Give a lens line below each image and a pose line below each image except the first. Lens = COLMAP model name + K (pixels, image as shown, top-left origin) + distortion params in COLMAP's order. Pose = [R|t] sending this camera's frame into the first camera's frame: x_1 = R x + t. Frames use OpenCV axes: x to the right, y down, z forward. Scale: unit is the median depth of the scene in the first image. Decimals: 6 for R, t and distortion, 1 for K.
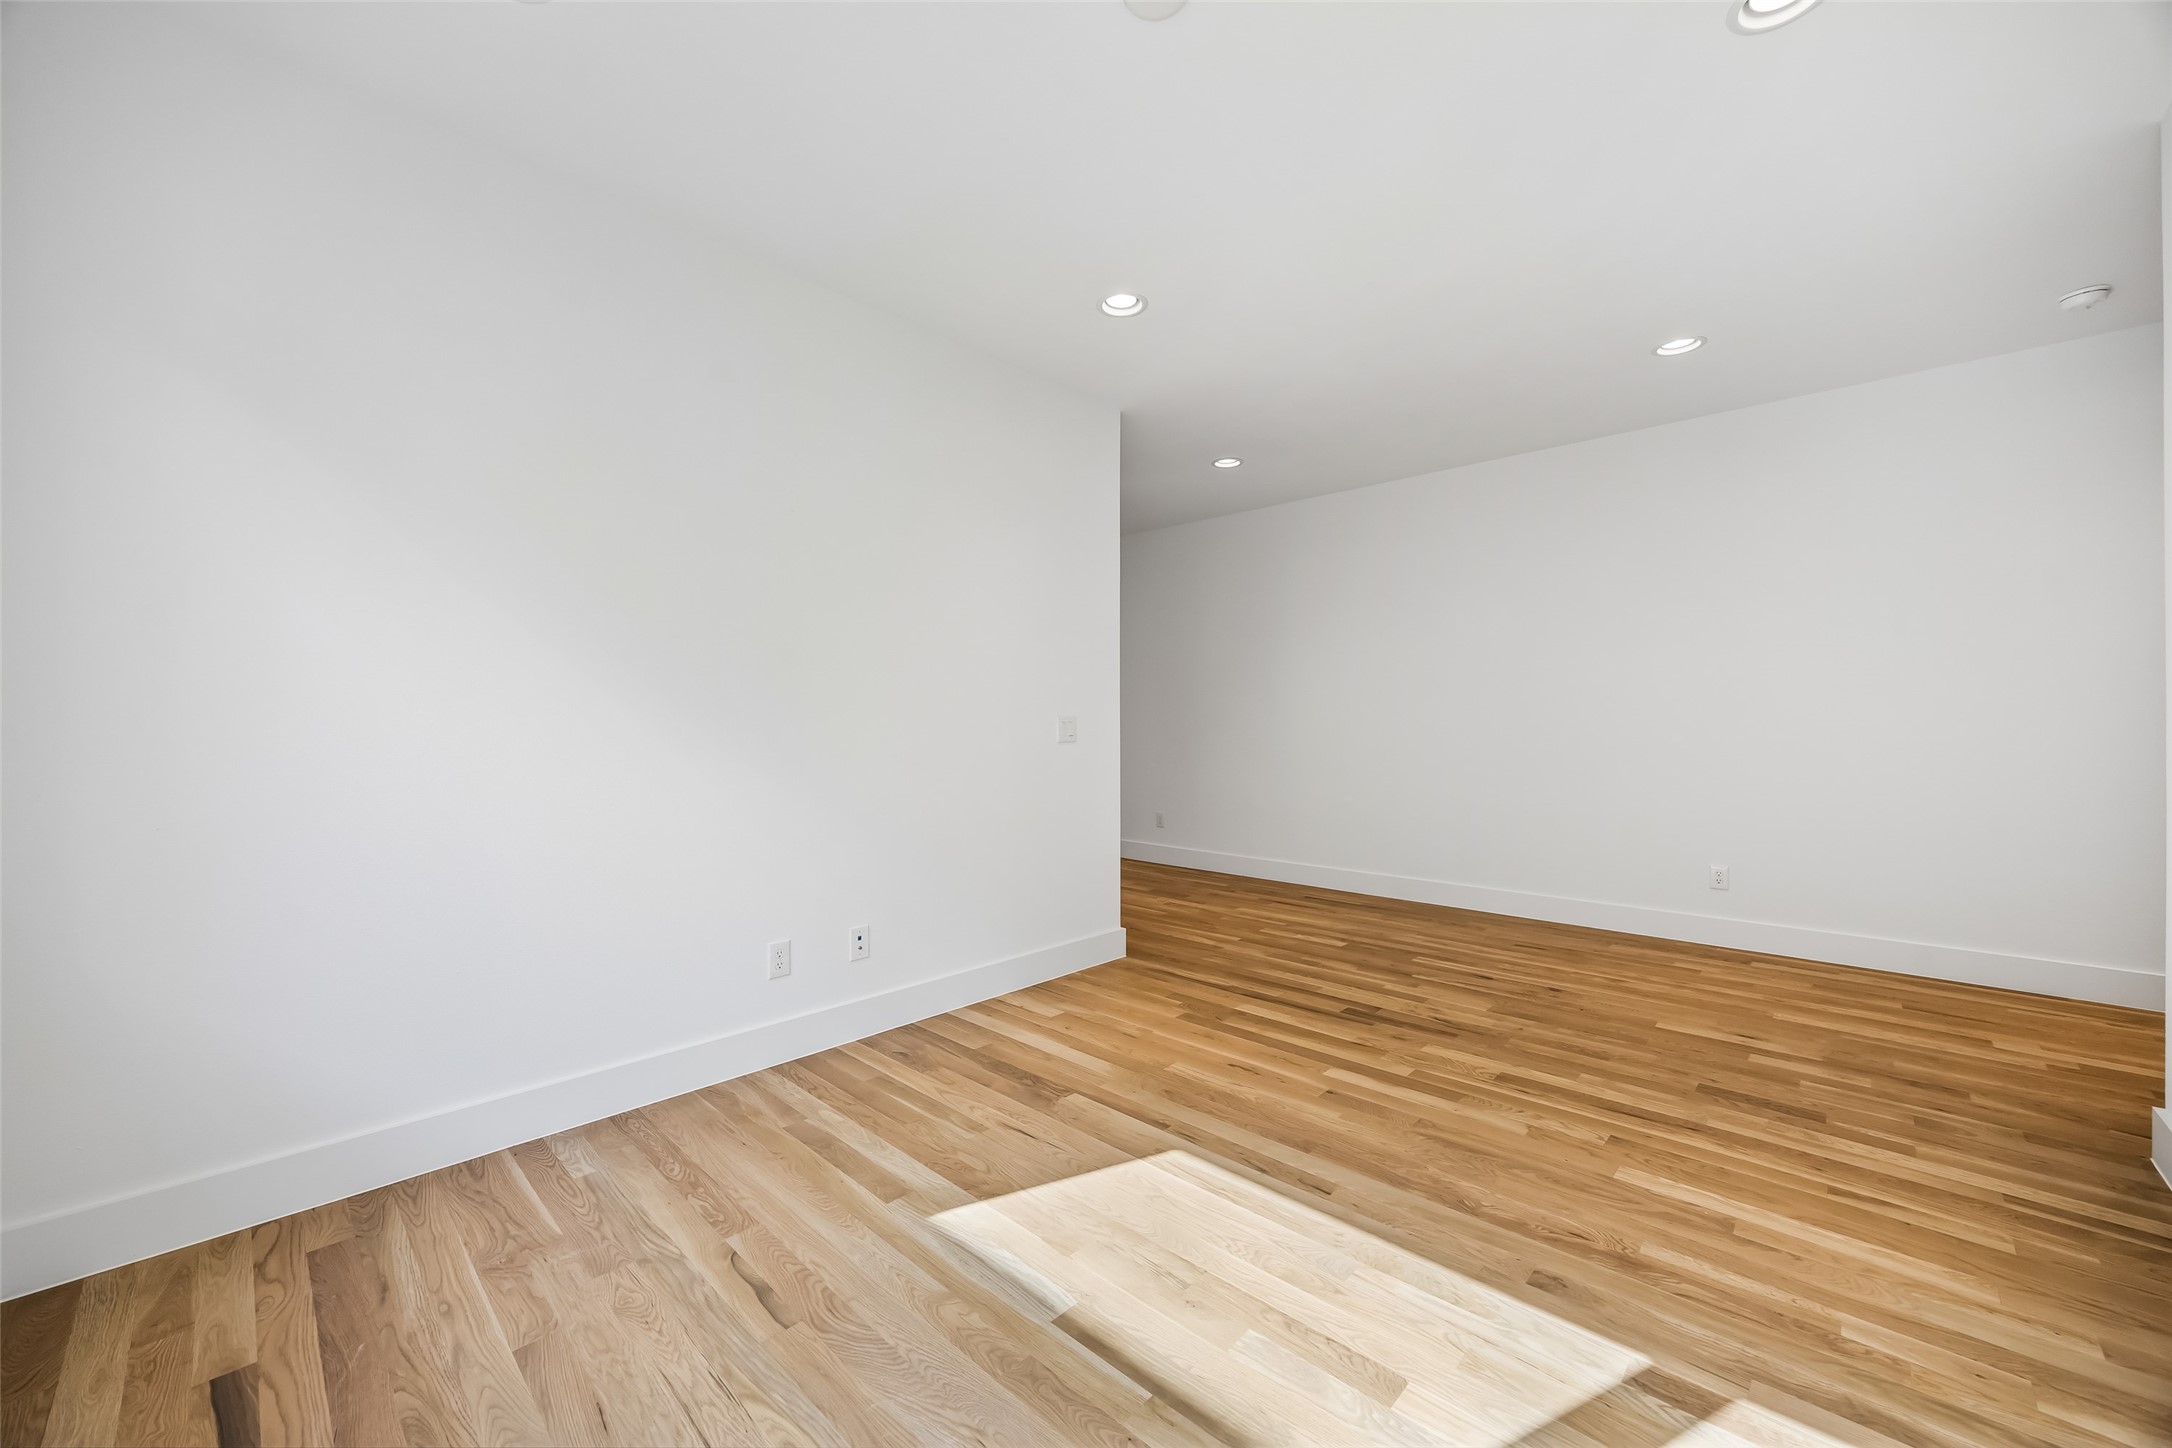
lens RADIAL K [[838.9, 0, 1085.9], [0, 838.9, 725.8], [0, 0, 1]] dist [-0.001051, 0.000108]
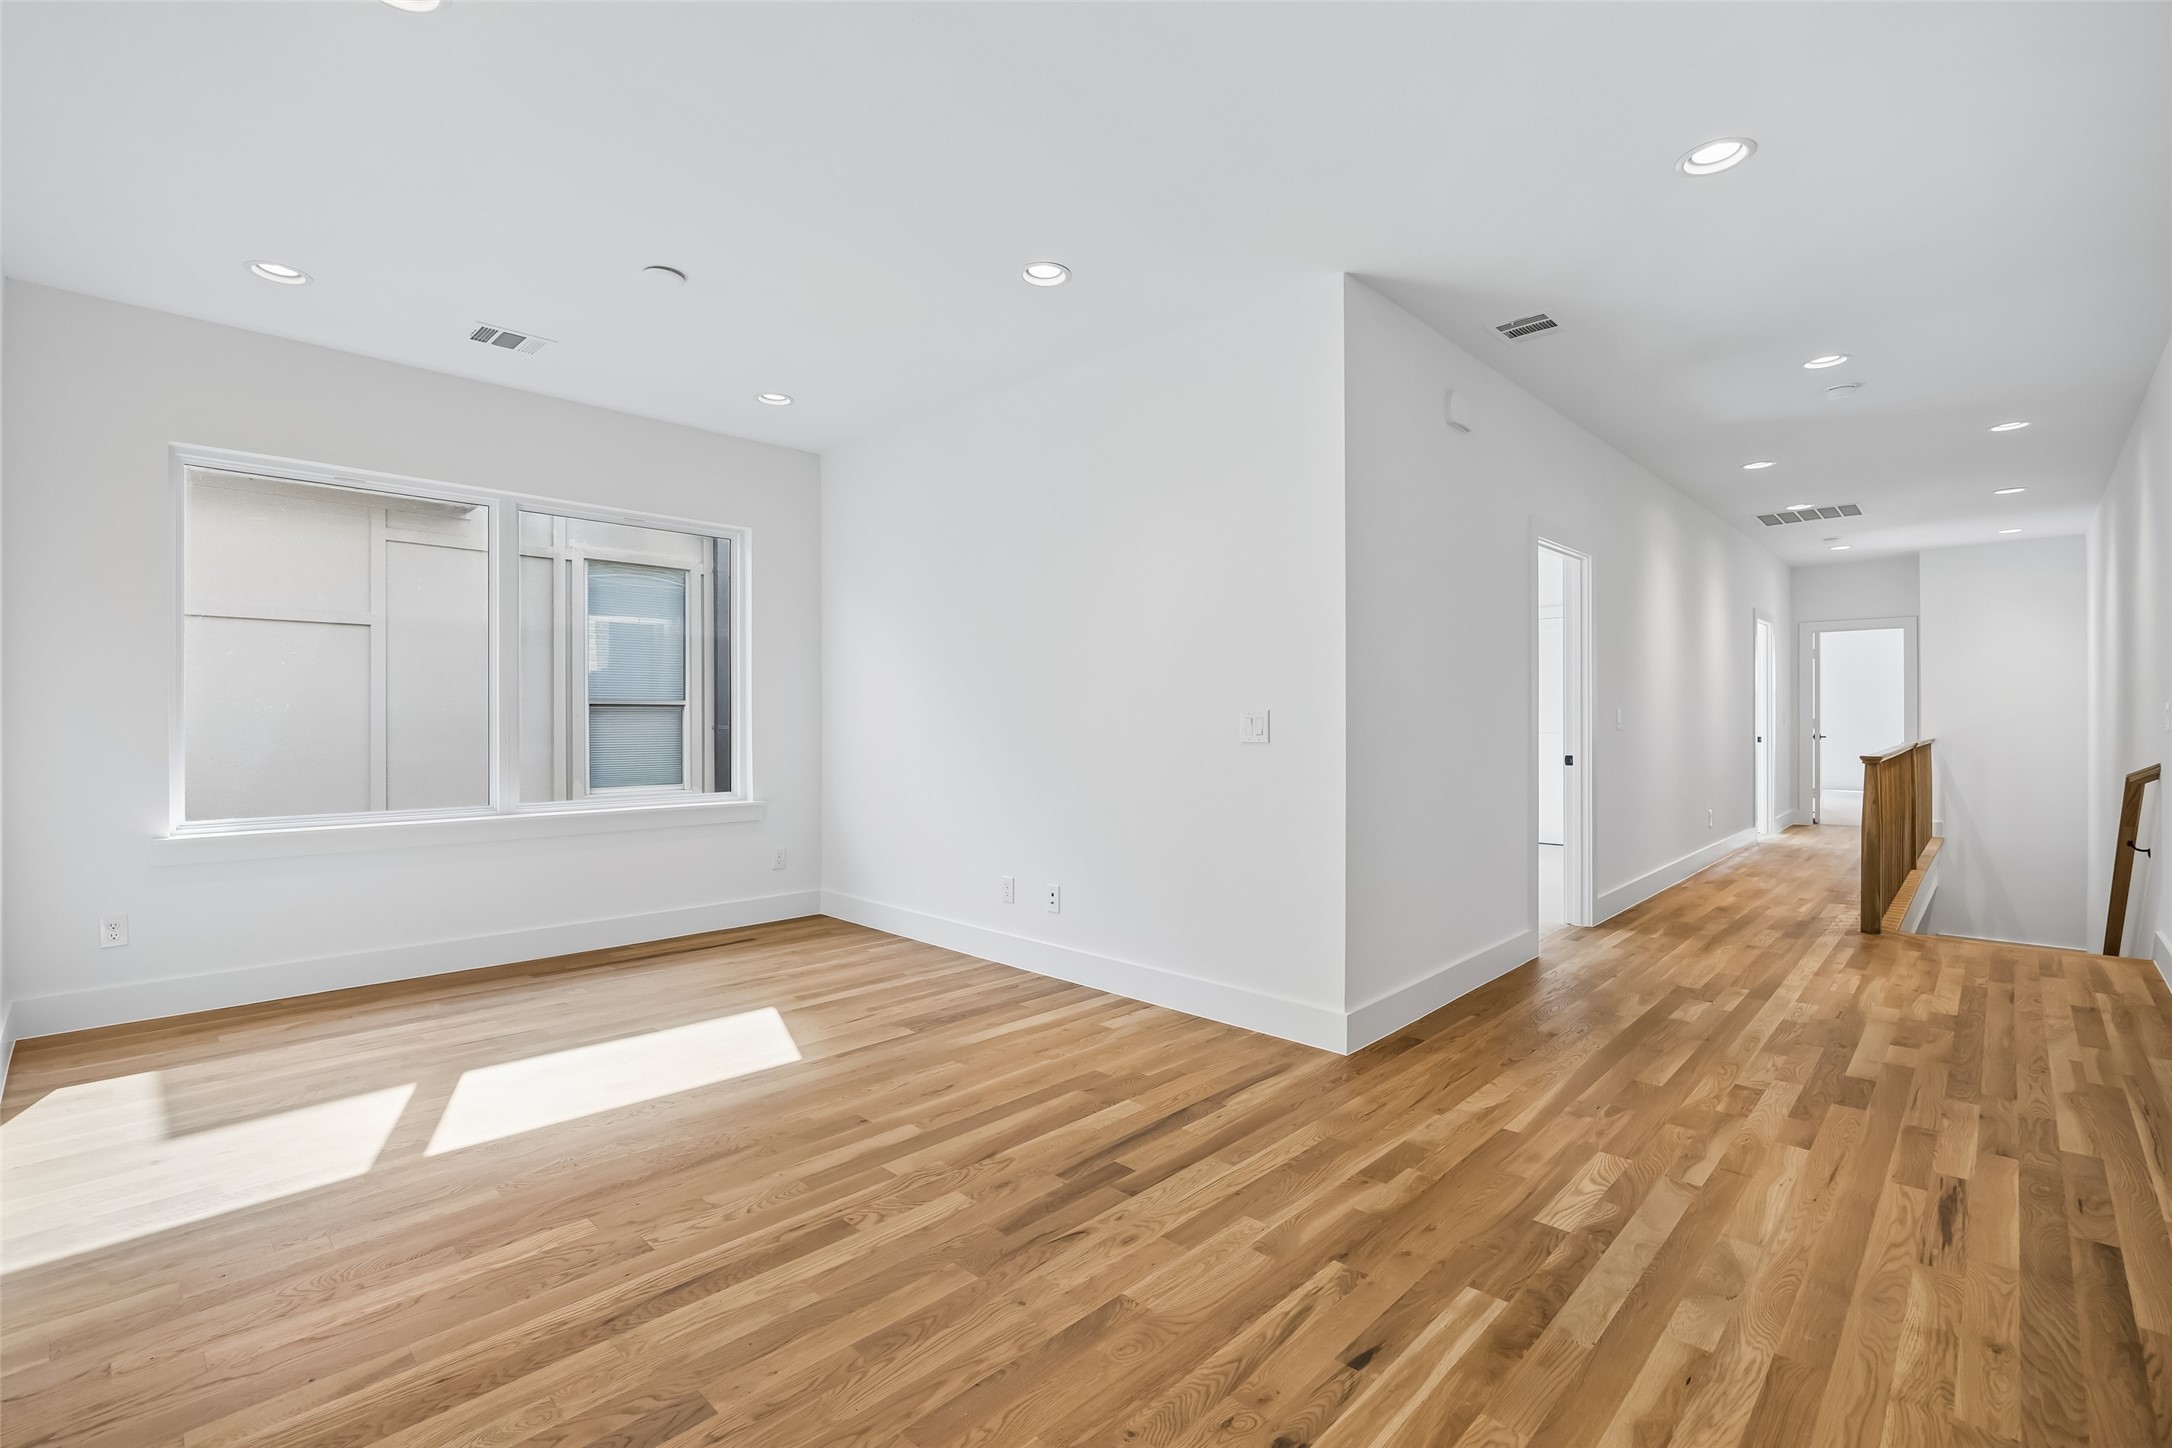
lens RADIAL K [[959.8, 0, 1085.7], [0, 959.8, 725.1], [0, 0, 1]] dist [-0.010574, -0.000203]
pose [[-0.010050, 0.008653, -0.999912, 1.175905], [-0.002446, 0.999959, 0.008678, -0.009808], [0.999947, 0.002533, -0.010029, 1.098219]]
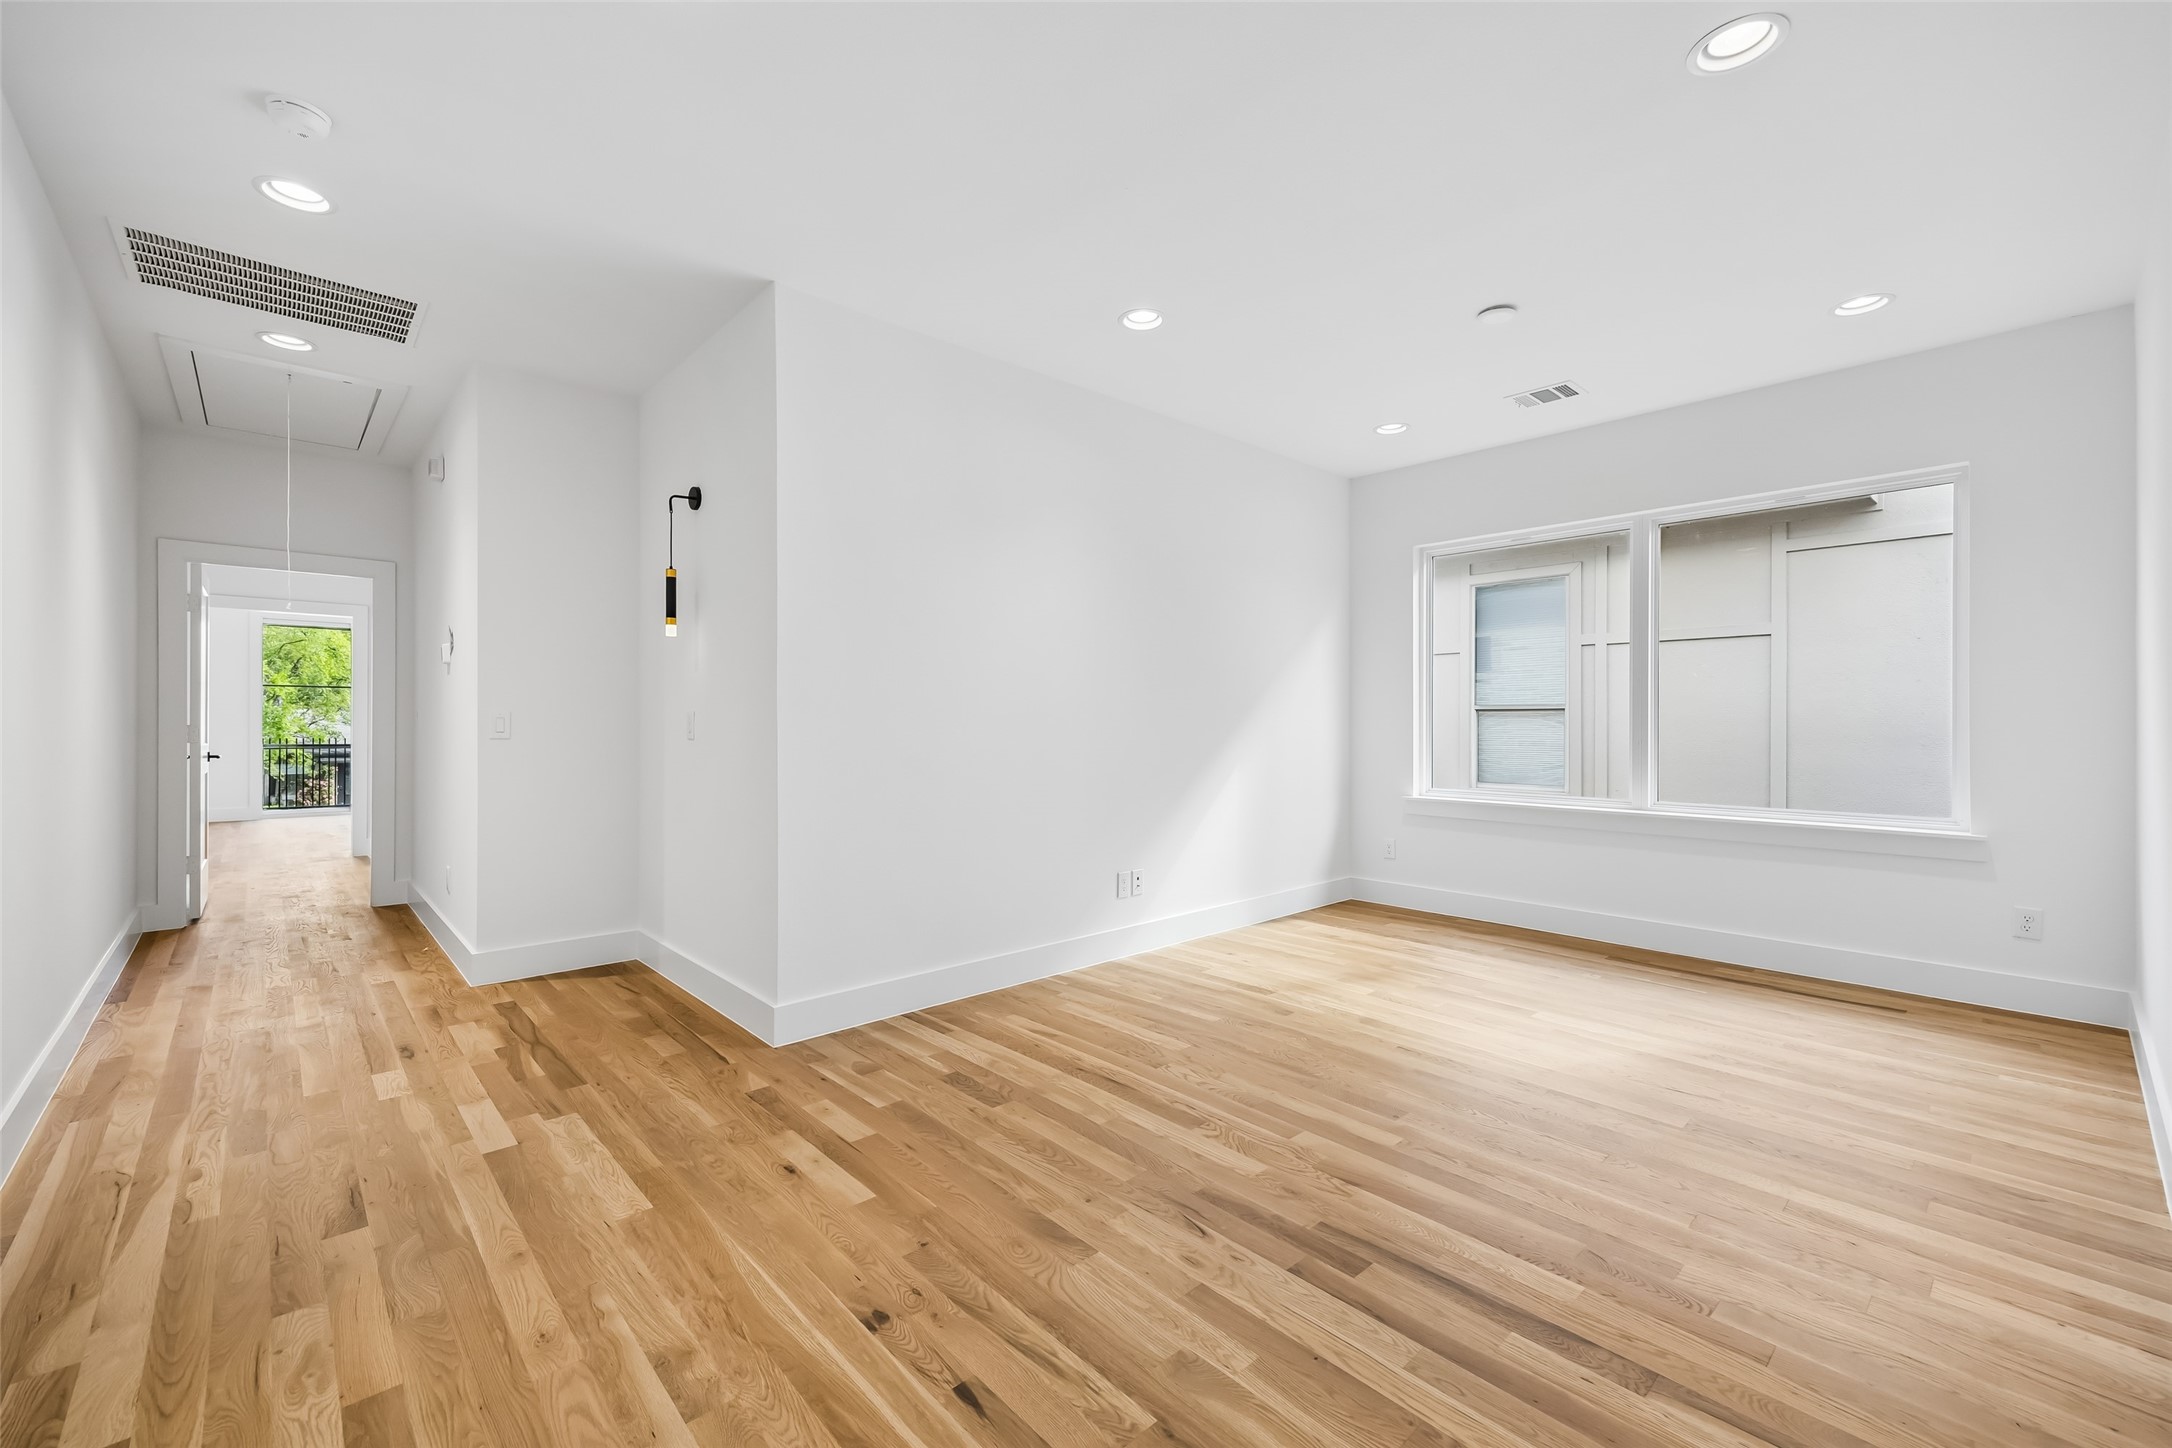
lens RADIAL K [[881.3, 0, 1082.4], [0, 881.3, 715.3], [0, 0, 1]] dist [0.008820, -0.001805]
pose [[-0.997539, 0.002524, 0.070064, 0.498739], [0.002007, 0.999970, -0.007440, -0.004899], [-0.070081, -0.007281, -0.997515, 1.761592]]
